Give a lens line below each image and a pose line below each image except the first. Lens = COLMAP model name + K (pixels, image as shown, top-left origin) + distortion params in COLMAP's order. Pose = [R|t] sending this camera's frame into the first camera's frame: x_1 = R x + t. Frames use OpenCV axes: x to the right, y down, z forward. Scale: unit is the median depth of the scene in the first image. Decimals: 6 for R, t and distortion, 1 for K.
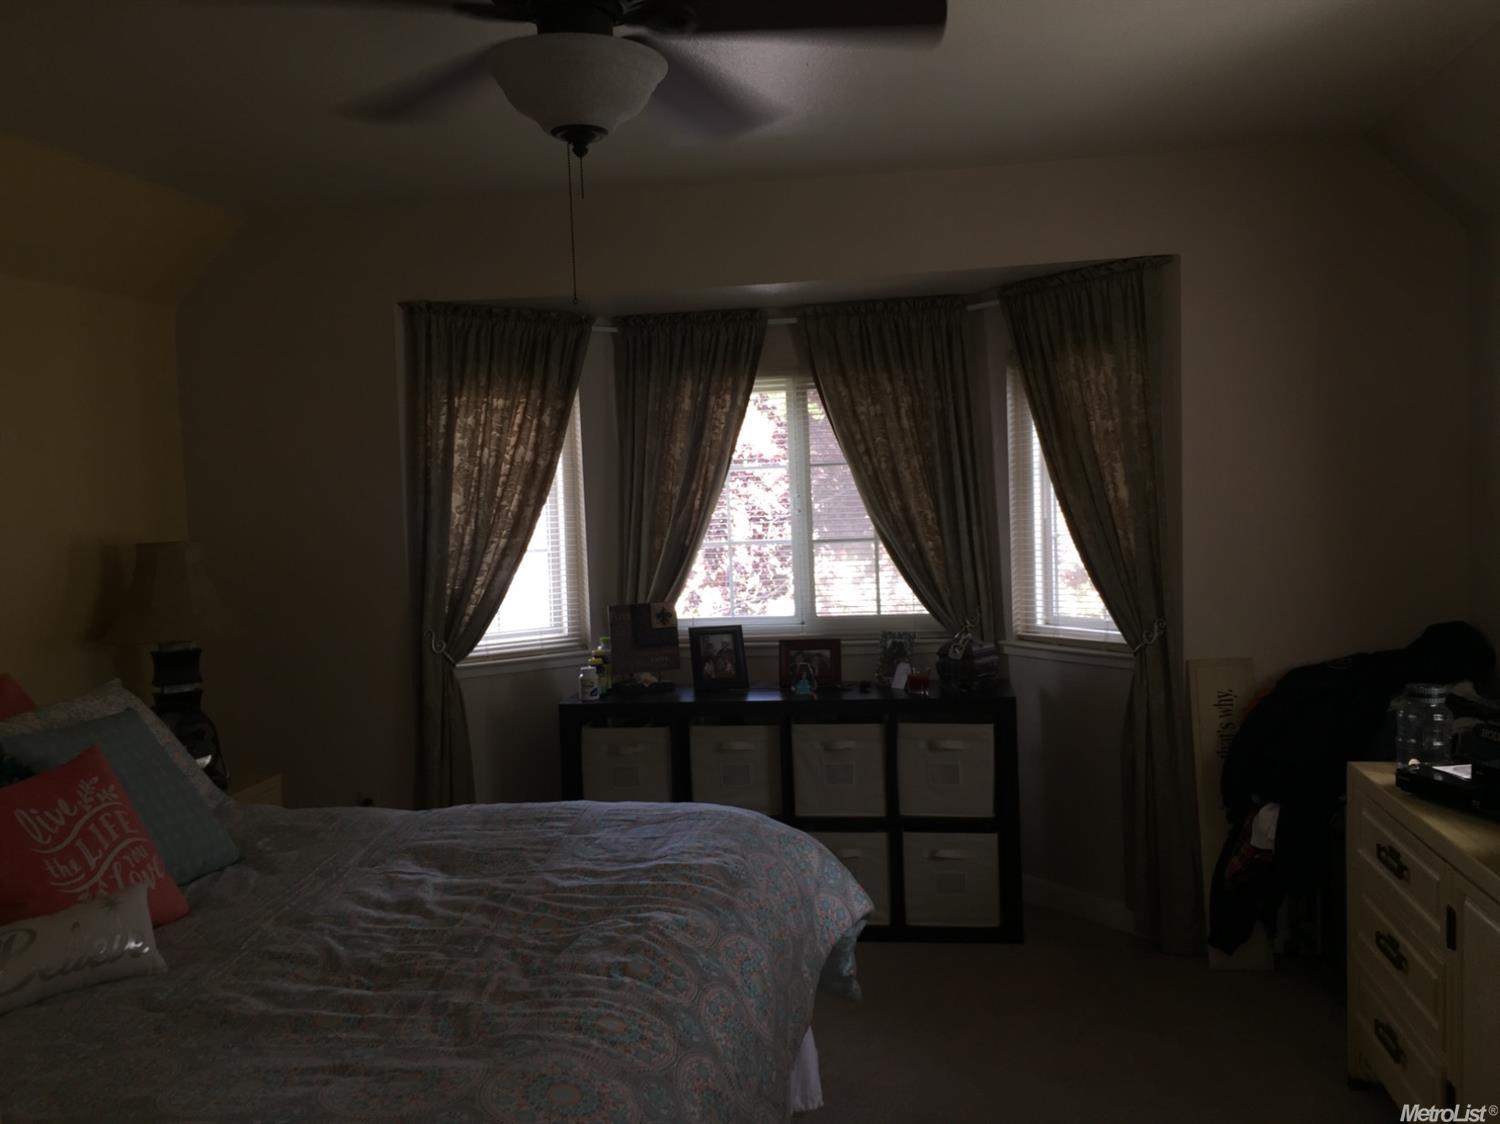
lens RADIAL K [[1251.5, 0, 745.2], [0, 1251.5, 560.0], [0, 0, 1]] dist [0.057079, -0.088940]
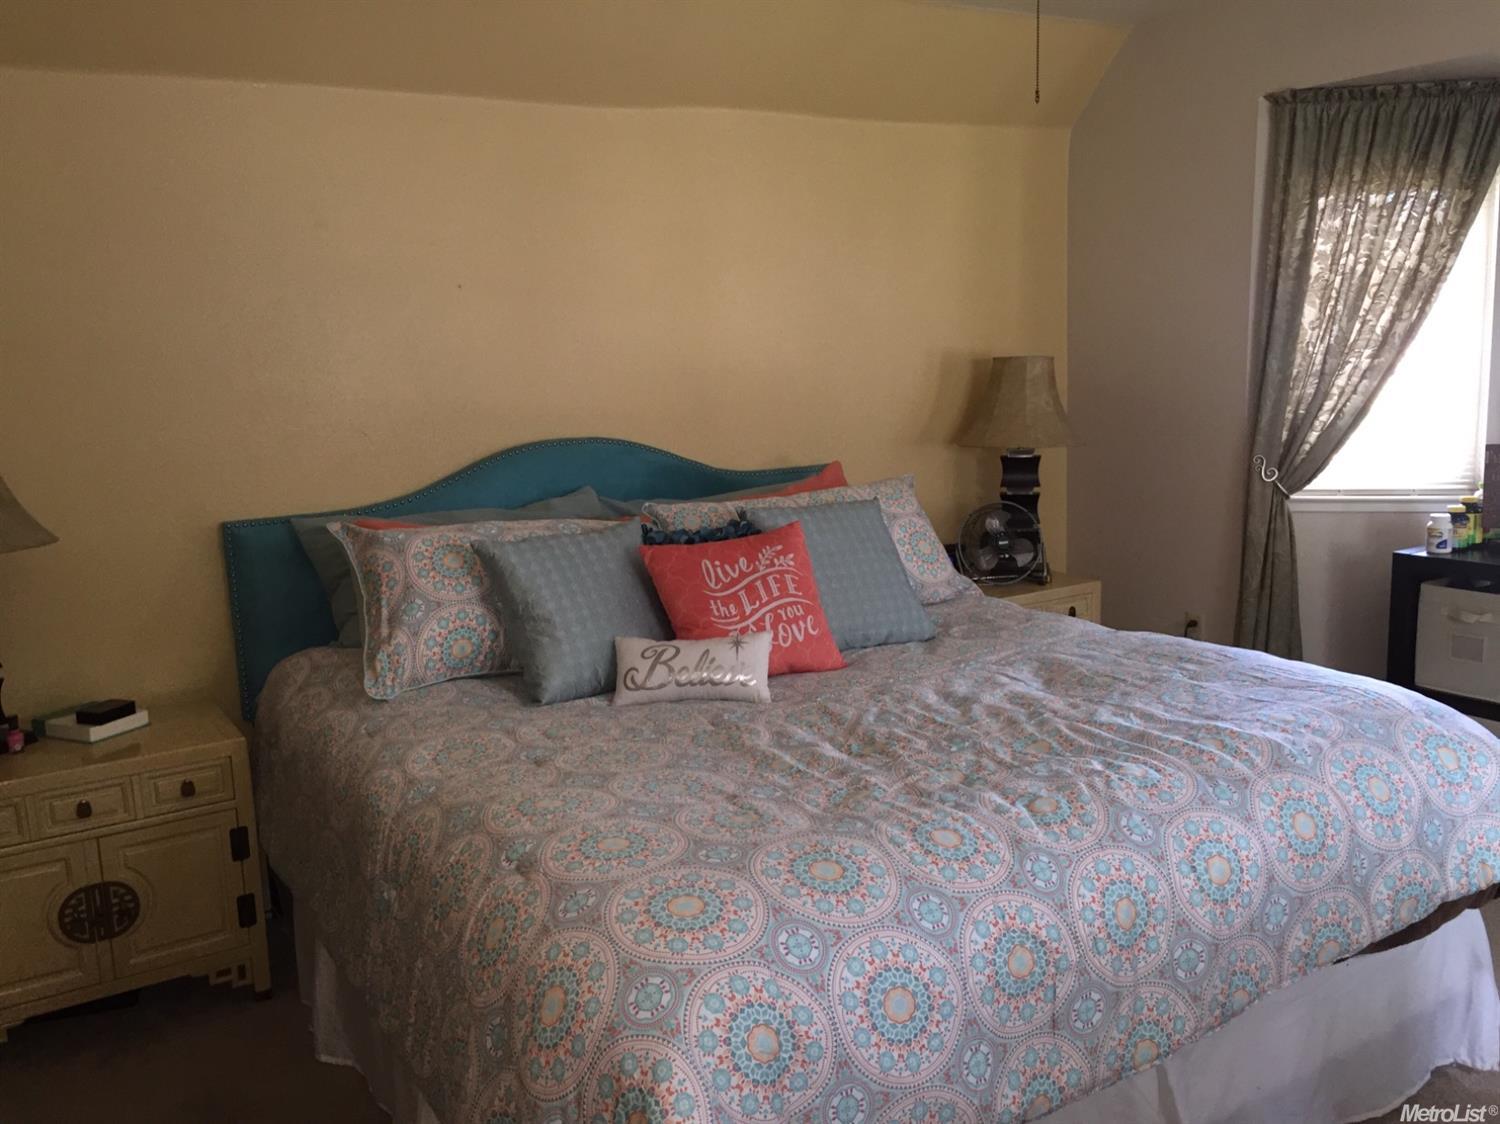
lens RADIAL K [[1251.5, 0, 752.0], [0, 1251.5, 560.2], [0, 0, 1]] dist [0.057079, -0.088940]
pose [[0.657202, 0.140400, -0.740522, 0.335821], [-0.031155, 0.986718, 0.159428, -0.008999], [0.753070, -0.081706, 0.652847, 0.148200]]
